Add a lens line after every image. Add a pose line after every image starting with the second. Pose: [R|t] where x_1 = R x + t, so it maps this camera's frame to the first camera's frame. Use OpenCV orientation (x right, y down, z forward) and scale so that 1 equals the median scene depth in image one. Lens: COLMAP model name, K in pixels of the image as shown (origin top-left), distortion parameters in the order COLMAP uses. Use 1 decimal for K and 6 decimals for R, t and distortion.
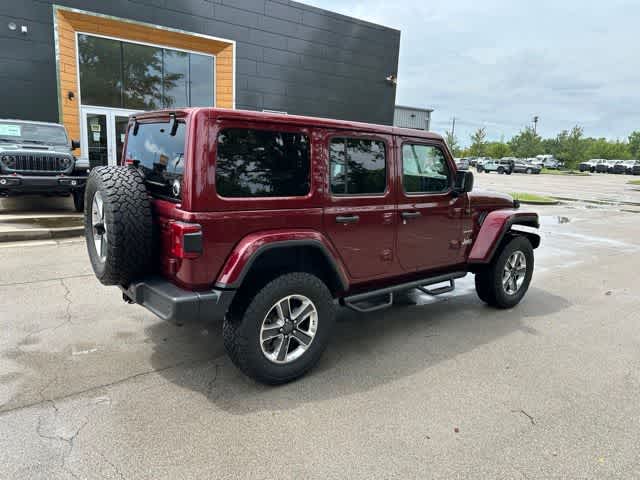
lens RADIAL K [[449.3, 0, 319.9], [0, 449.3, 239.5], [0, 0, 1]] dist [0.039012, -0.041540]
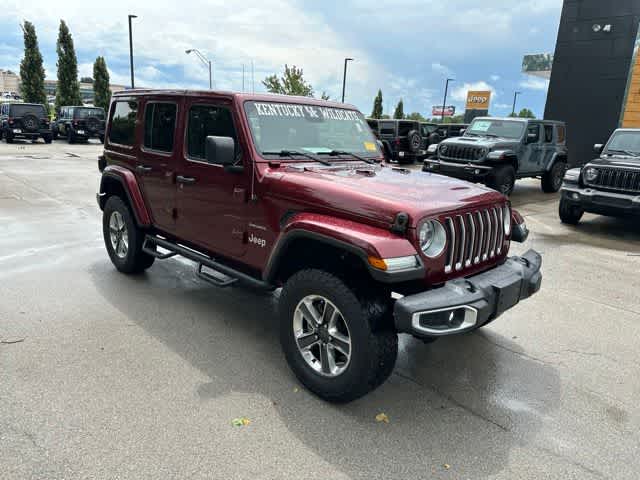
lens RADIAL K [[449.3, 0, 316.1], [0, 449.3, 239.0], [0, 0, 1]] dist [0.039012, -0.041540]
pose [[0.107920, 0.209364, -0.971864, 0.993428], [-0.234764, 0.955293, 0.179725, -0.142538], [0.966043, 0.208762, 0.152247, 0.947510]]
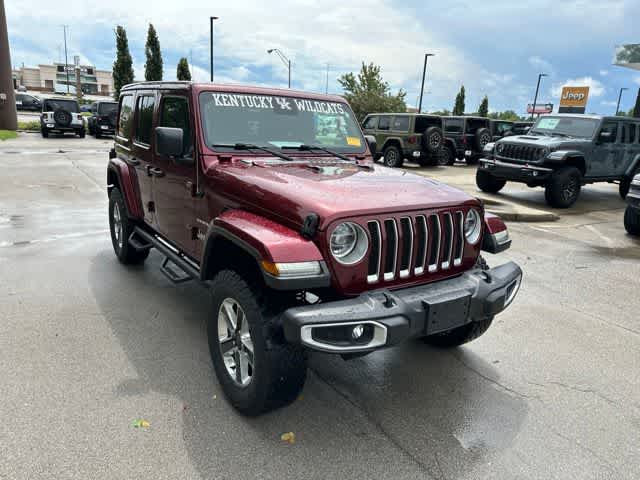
lens RADIAL K [[449.3, 0, 316.4], [0, 449.3, 243.6], [0, 0, 1]] dist [0.039012, -0.041540]
pose [[-0.072788, 0.221811, -0.972369, 0.950043], [-0.245617, 0.940941, 0.233028, -0.181595], [0.966630, 0.255792, -0.014009, 1.139063]]
